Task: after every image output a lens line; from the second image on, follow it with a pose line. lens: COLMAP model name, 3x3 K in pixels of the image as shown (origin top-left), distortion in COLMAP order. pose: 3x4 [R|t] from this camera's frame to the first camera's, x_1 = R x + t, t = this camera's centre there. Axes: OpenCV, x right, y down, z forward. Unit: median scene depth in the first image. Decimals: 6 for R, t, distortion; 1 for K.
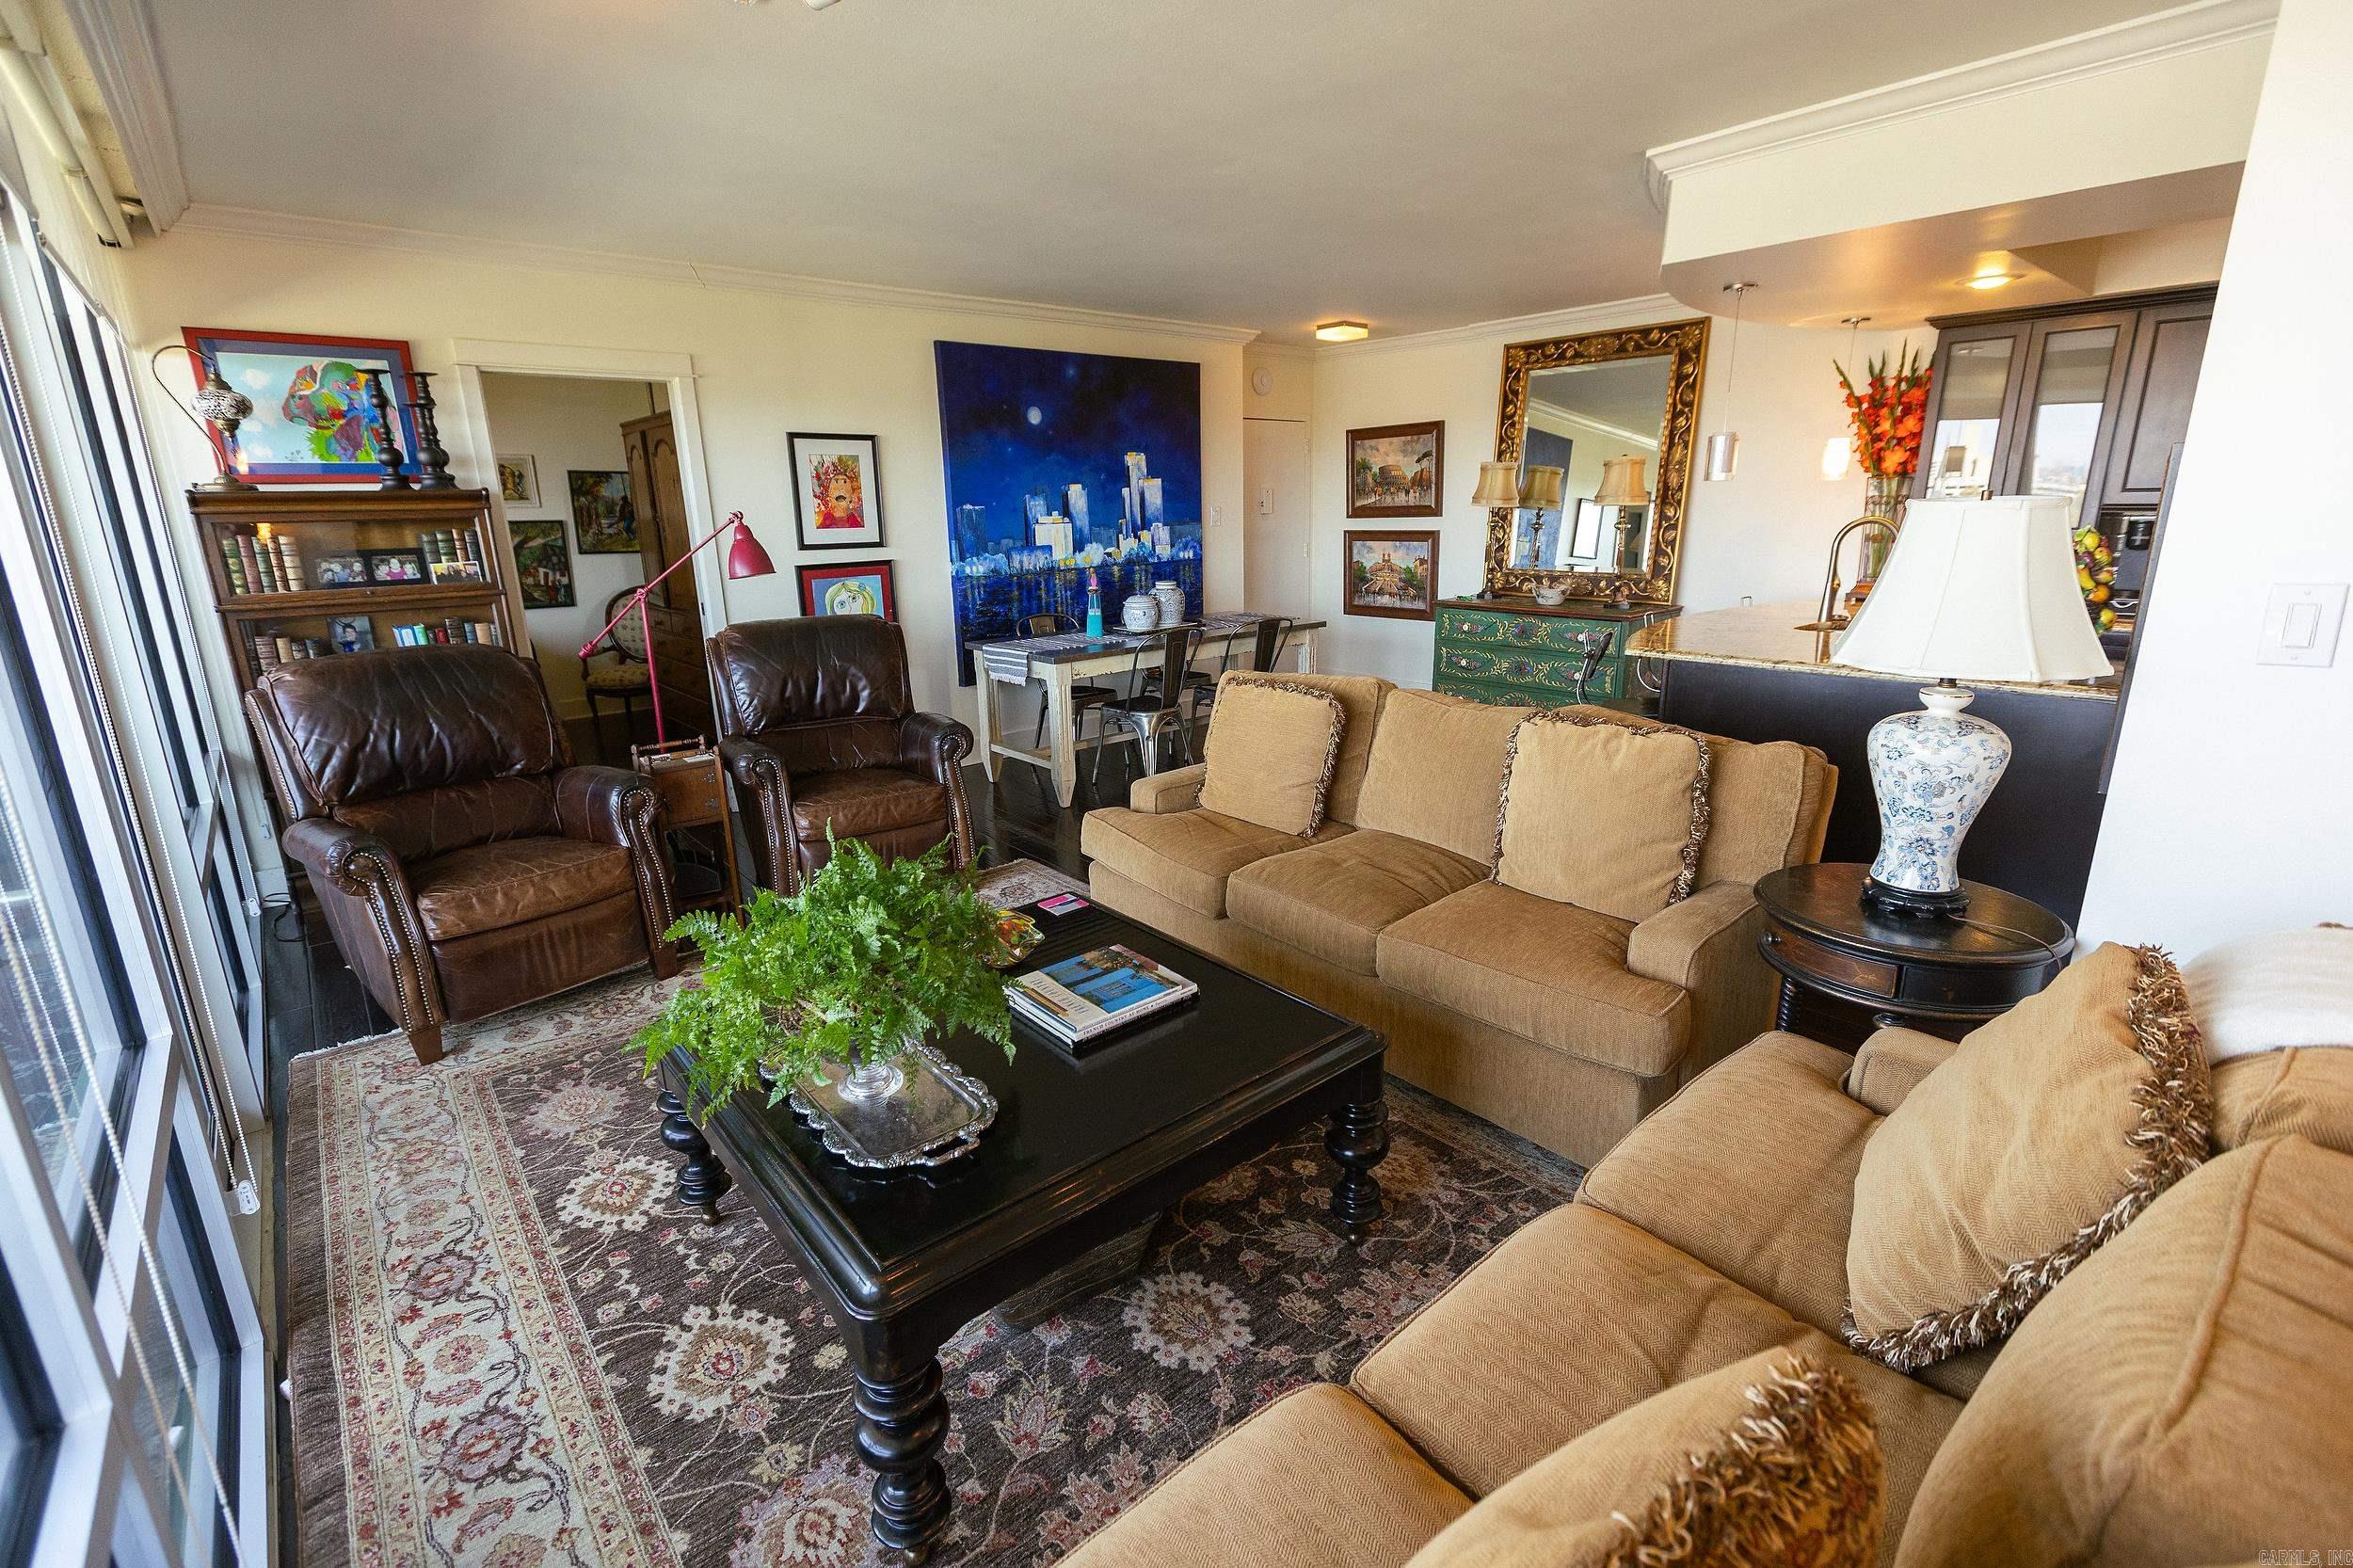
lens RADIAL K [[1029.5, 0, 1180.6], [0, 1029.5, 781.1], [0, 0, 1]] dist [-0.000567, 0.001299]
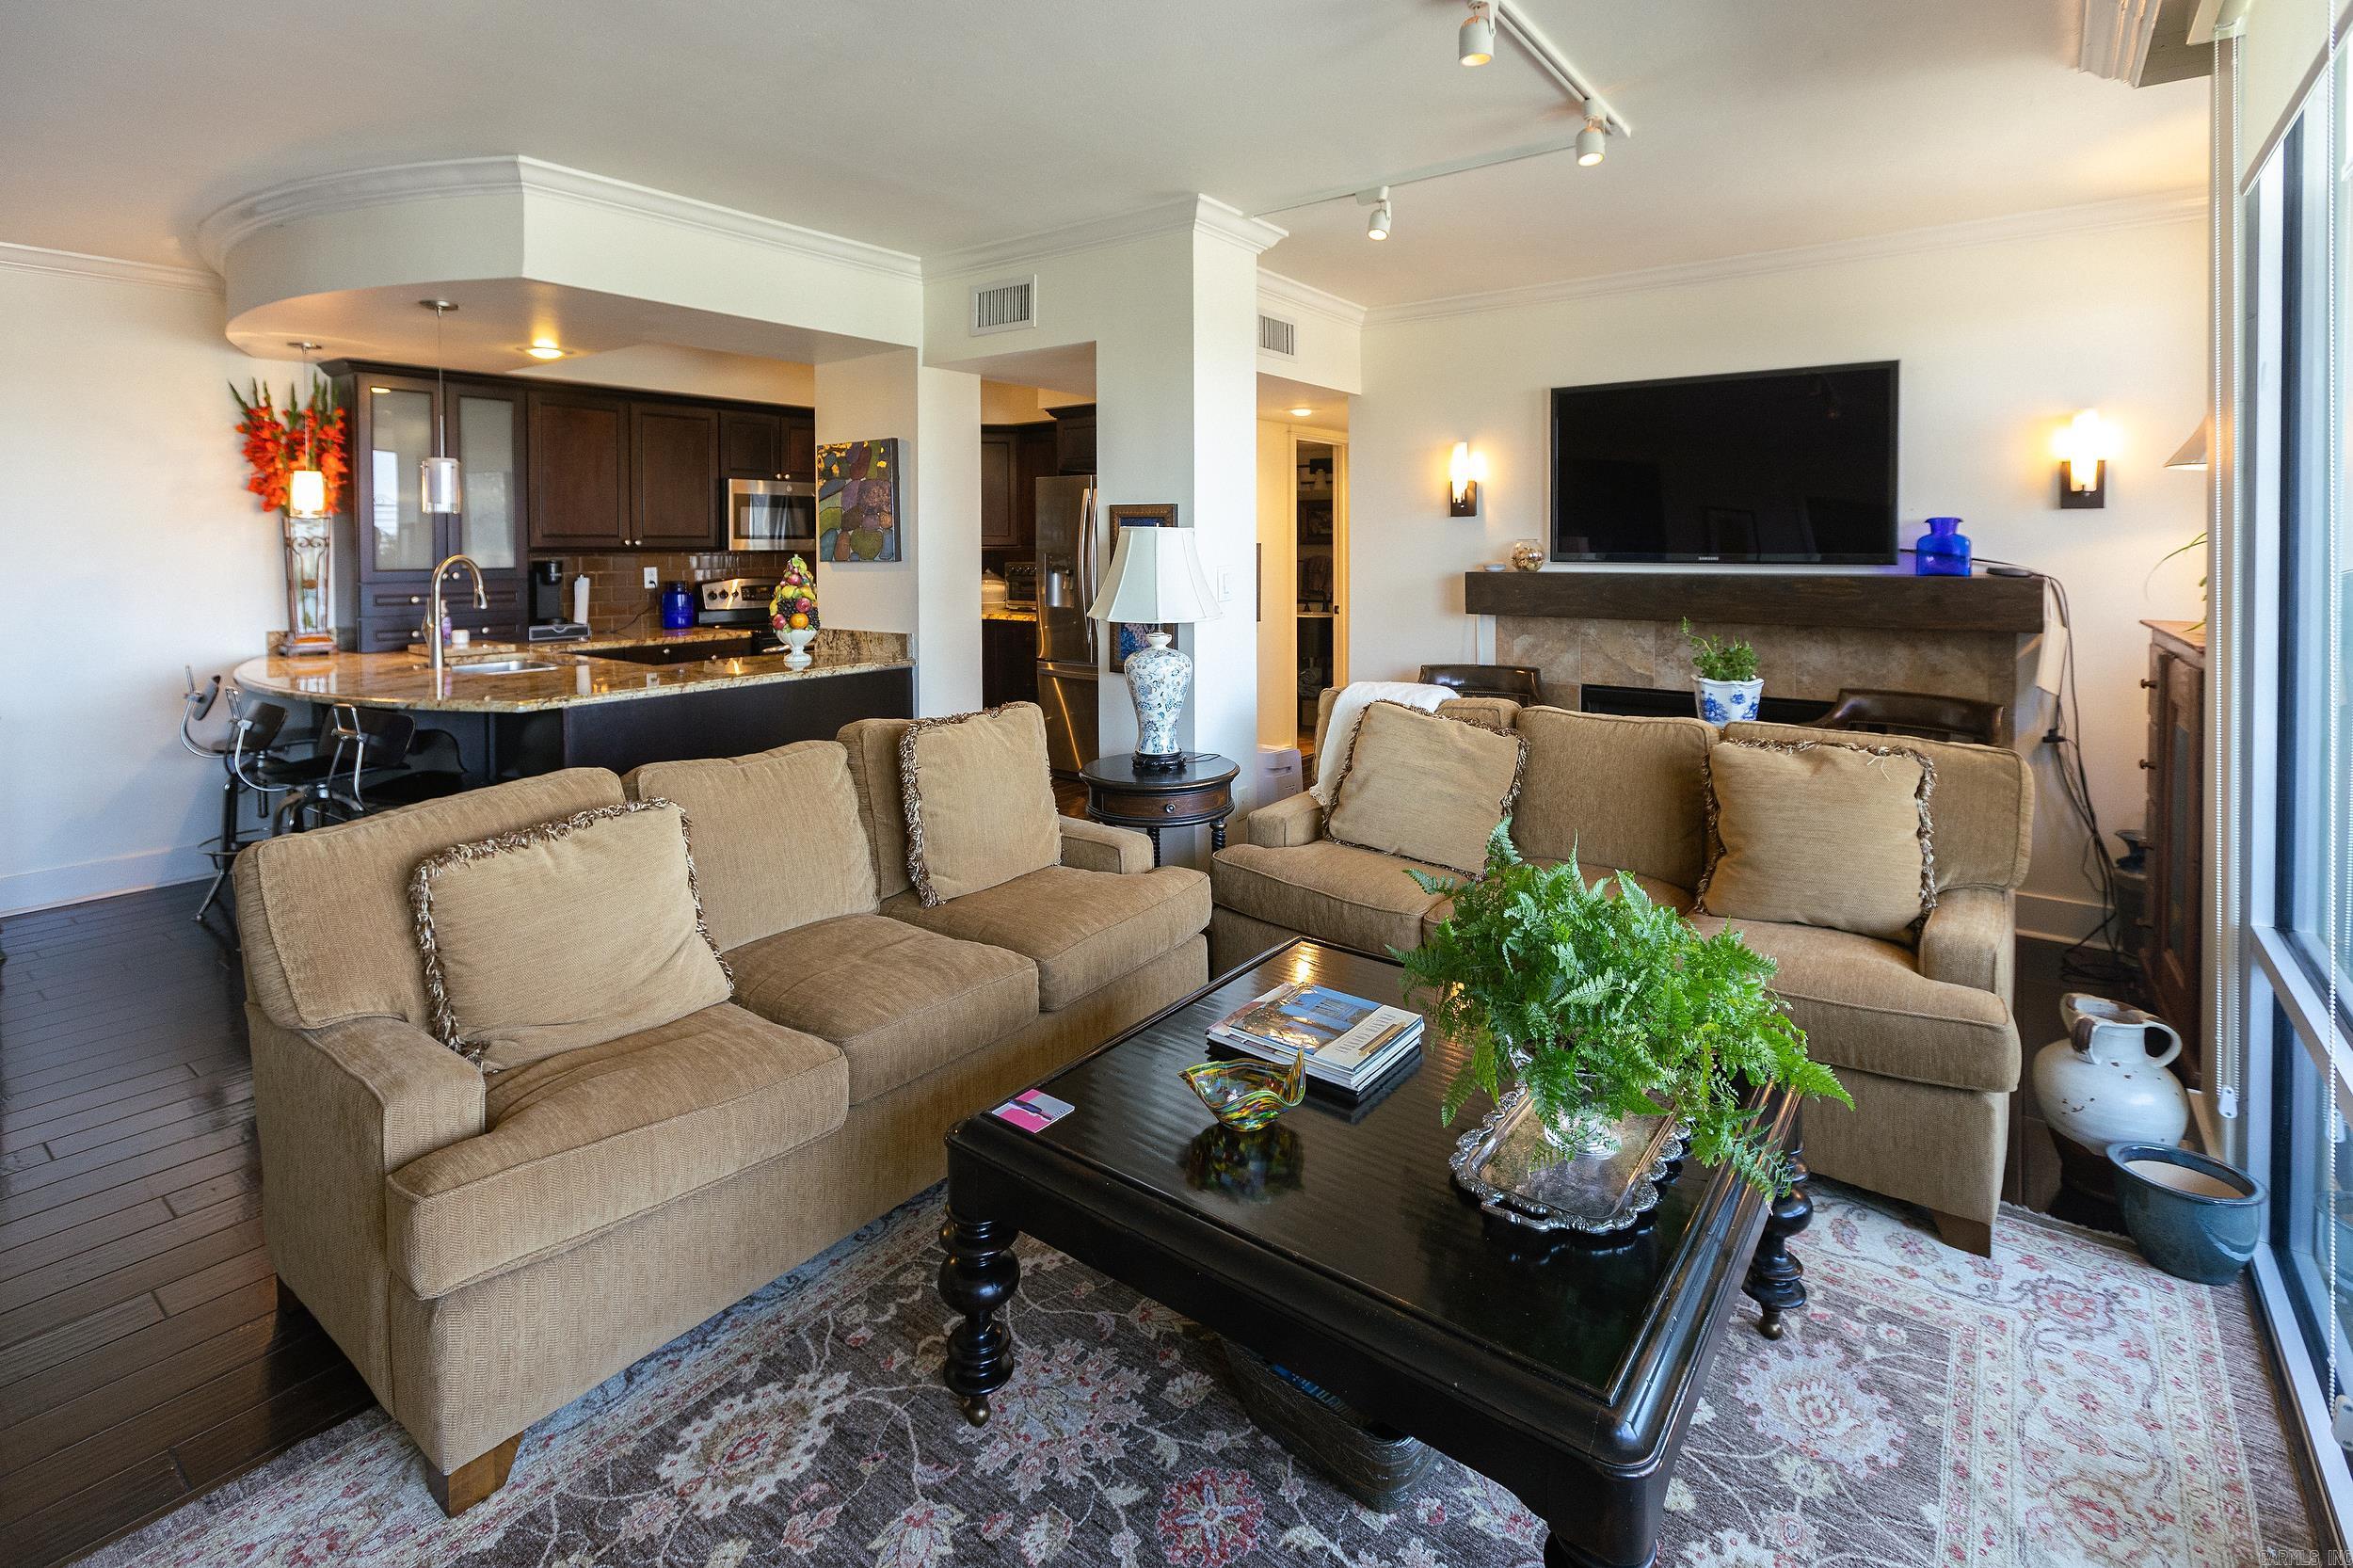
lens RADIAL K [[1110.7, 0, 1185.2], [0, 1110.7, 561.8], [0, 0, 1]] dist [0.003542, -0.000732]
pose [[-0.213957, 0.002615, 0.976840, -0.337553], [0.261234, 0.963728, 0.054637, -0.092321], [-0.941265, 0.266873, -0.206879, 0.405475]]
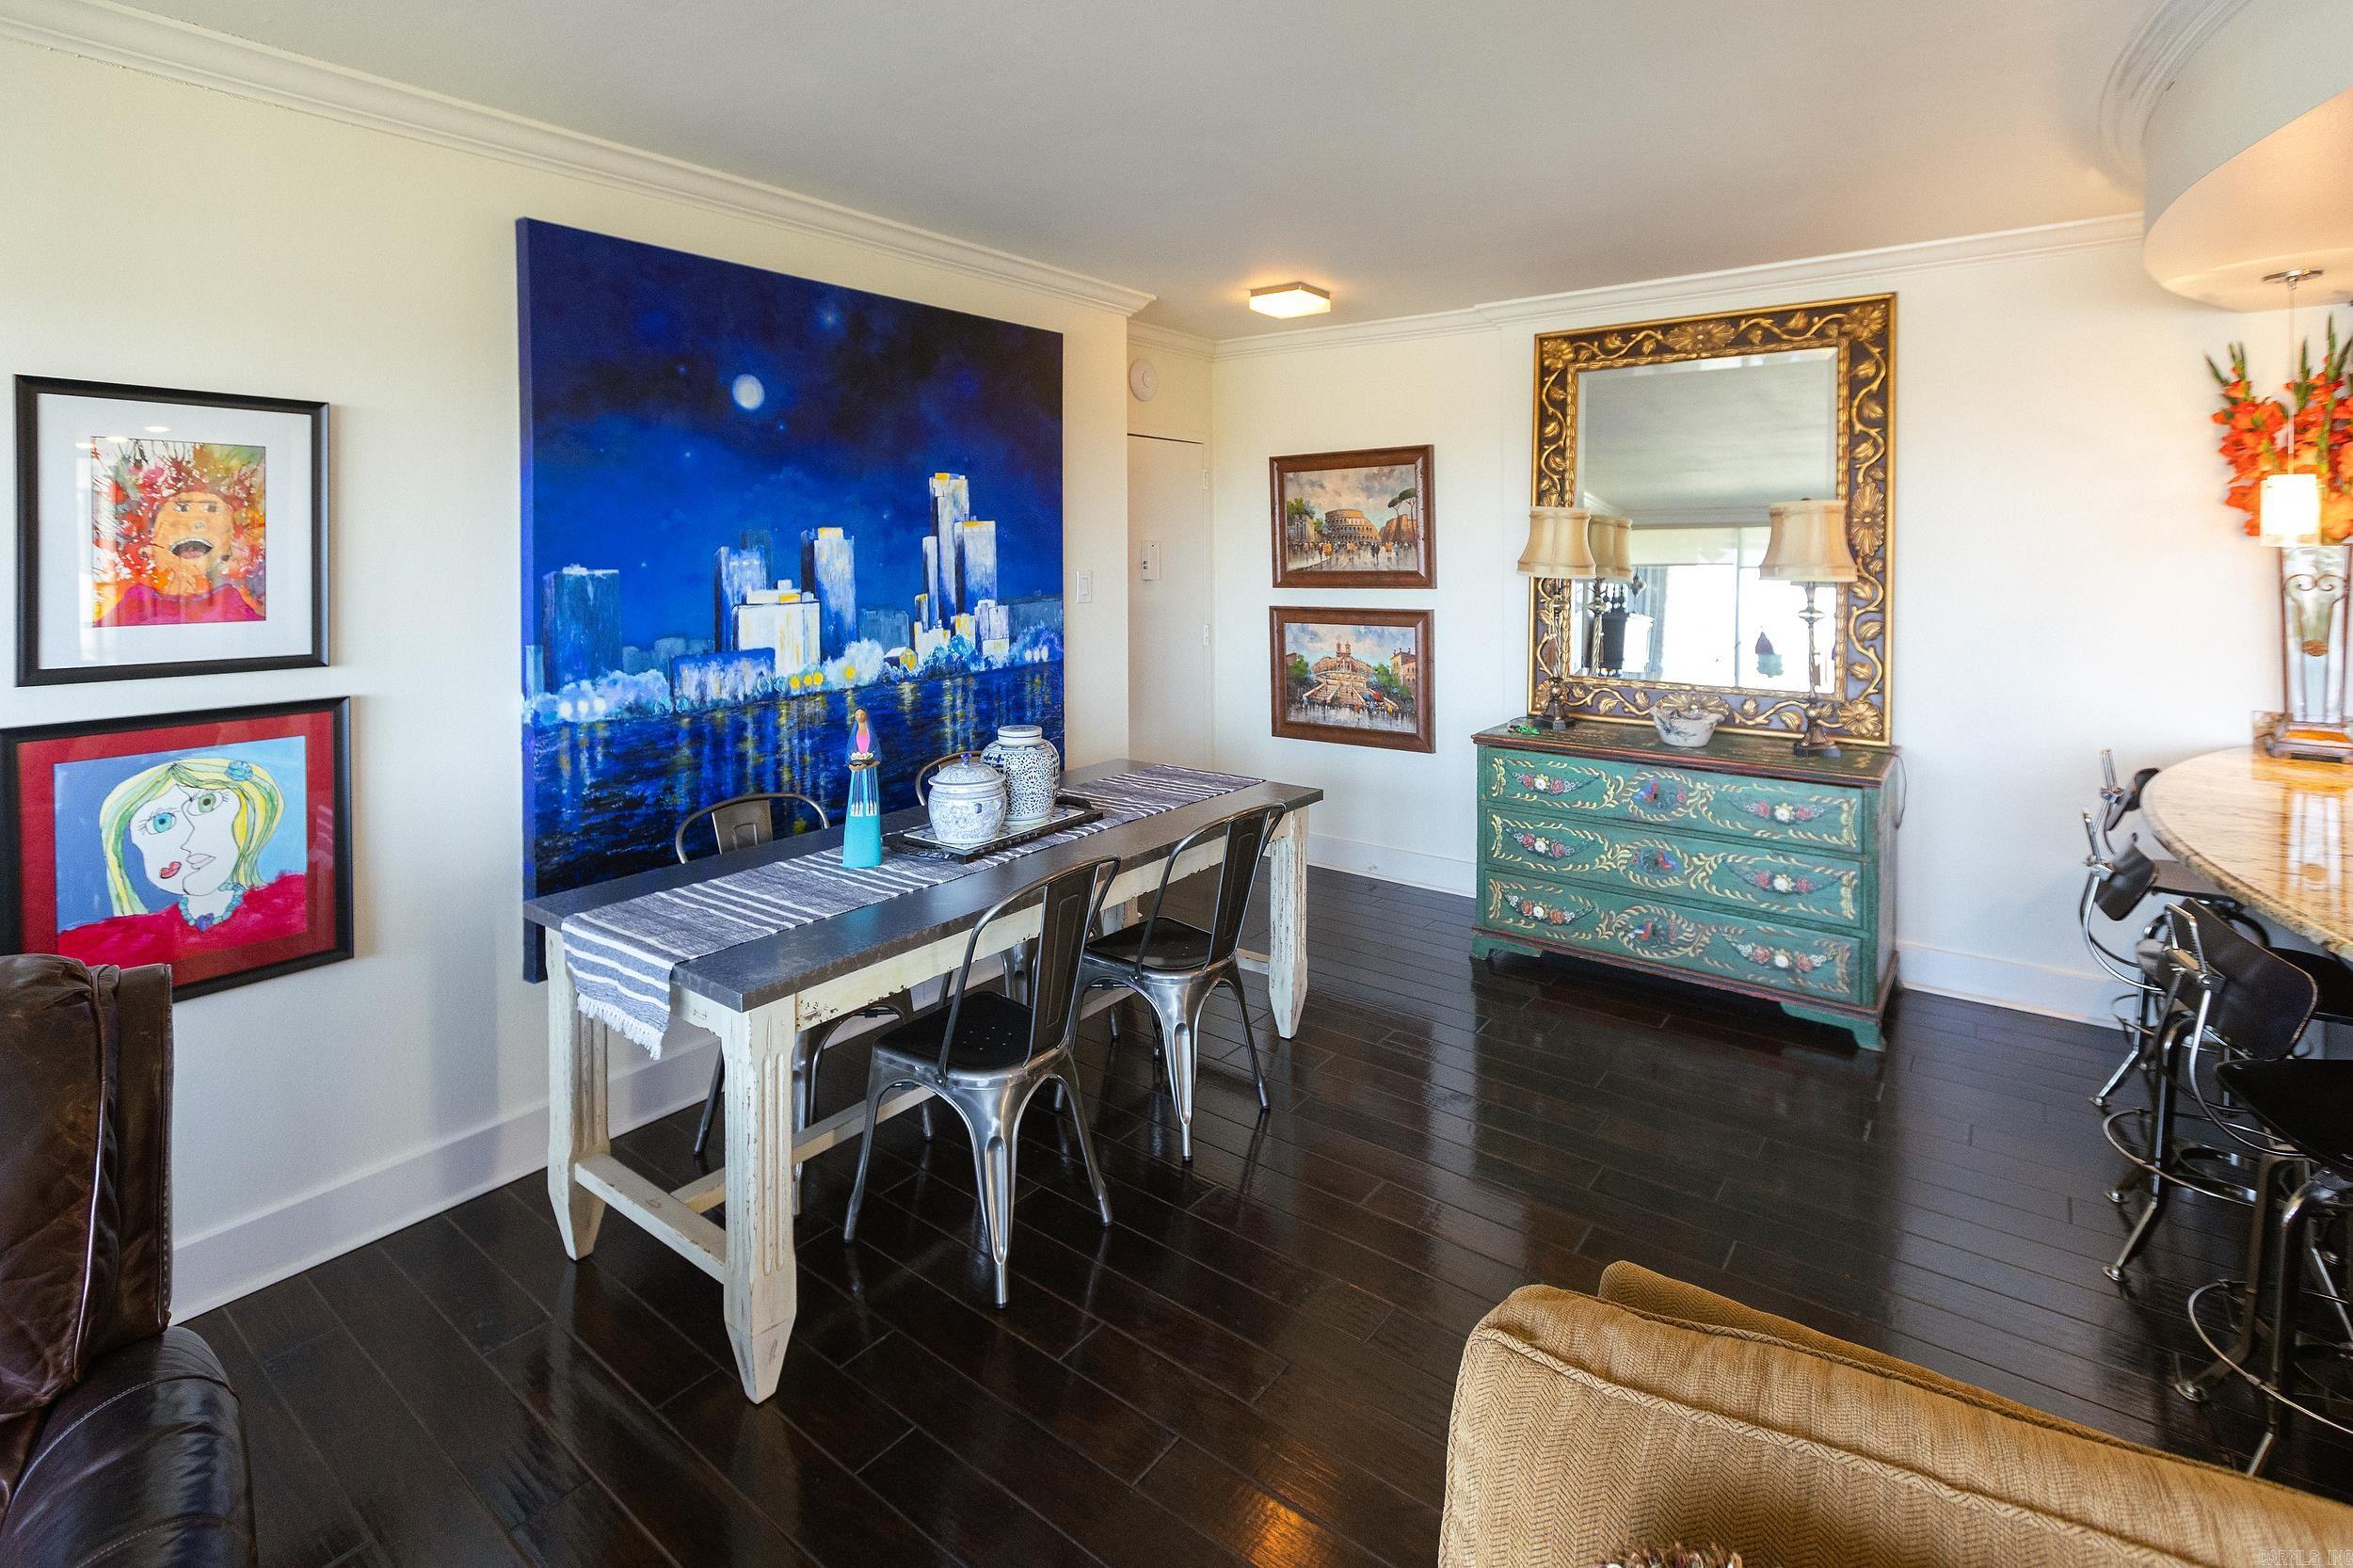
lens RADIAL K [[1110.7, 0, 1198.8], [0, 1110.7, 563.9], [0, 0, 1]] dist [0.003542, -0.000732]
pose [[0.975950, 0.013270, 0.217590, -0.044120], [0.041883, 0.968136, -0.246897, -0.128740], [-0.213933, 0.250072, 0.944297, 0.449880]]
